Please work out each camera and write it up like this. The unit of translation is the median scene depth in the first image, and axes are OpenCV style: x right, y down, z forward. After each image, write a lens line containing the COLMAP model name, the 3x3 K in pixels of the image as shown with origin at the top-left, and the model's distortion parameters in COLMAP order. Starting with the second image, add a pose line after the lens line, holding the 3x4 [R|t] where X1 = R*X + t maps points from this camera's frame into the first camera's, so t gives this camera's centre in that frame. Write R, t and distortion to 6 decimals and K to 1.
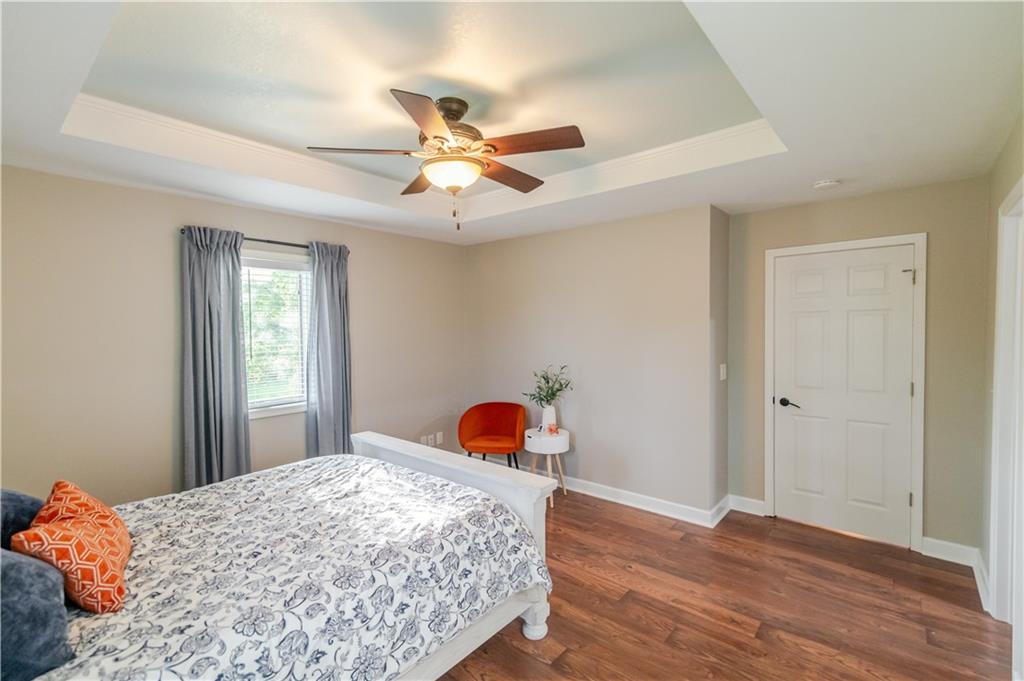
lens RADIAL K [[462.9, 0, 510.6], [0, 462.9, 341.1], [0, 0, 1]] dist [0.008963, 0.001263]
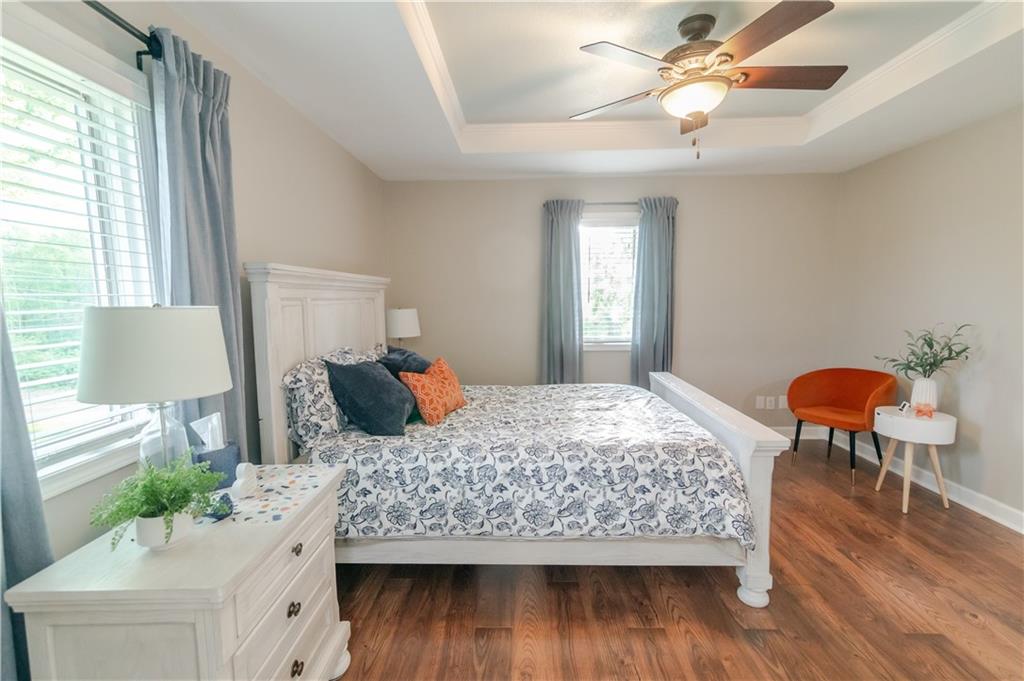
lens RADIAL K [[462.9, 0, 509.1], [0, 462.9, 342.3], [0, 0, 1]] dist [0.008963, 0.001263]
pose [[0.623806, 0.081790, -0.777288, 0.484872], [-0.021577, 0.995932, 0.087481, 0.070253], [0.781281, -0.037799, 0.623033, 0.098160]]
